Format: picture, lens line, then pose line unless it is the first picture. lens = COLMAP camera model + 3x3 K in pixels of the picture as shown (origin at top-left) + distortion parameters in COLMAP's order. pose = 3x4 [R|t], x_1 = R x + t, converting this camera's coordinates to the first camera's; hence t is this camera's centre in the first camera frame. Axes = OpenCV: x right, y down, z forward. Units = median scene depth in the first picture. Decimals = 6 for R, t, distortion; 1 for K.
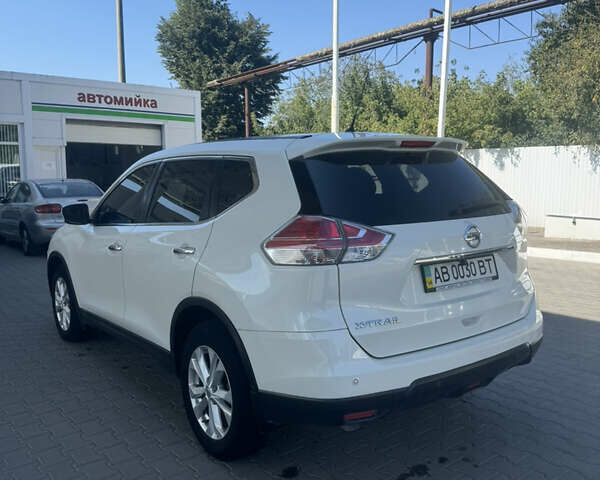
lens RADIAL K [[565.0, 0, 300.0], [0, 565.0, 240.0], [0, 0, 1]] dist [0.176851, -0.304807]
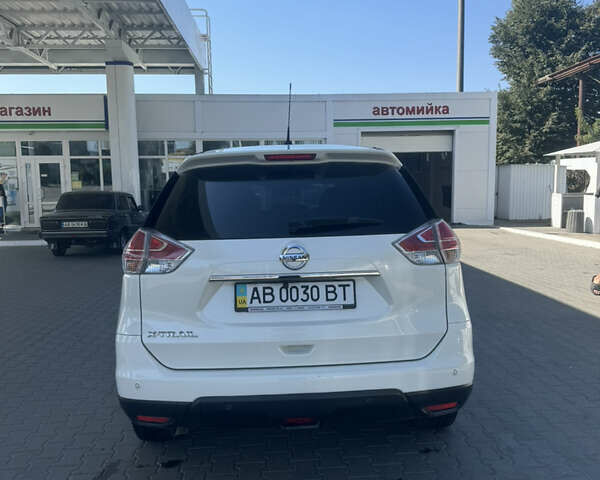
lens RADIAL K [[565.0, 0, 300.0], [0, 565.0, 240.0], [0, 0, 1]] dist [0.176851, -0.304807]
pose [[0.813899, 0.051958, -0.578679, 0.132677], [-0.056013, 0.998371, 0.010861, -0.007093], [0.578301, 0.023574, 0.815483, 0.041456]]
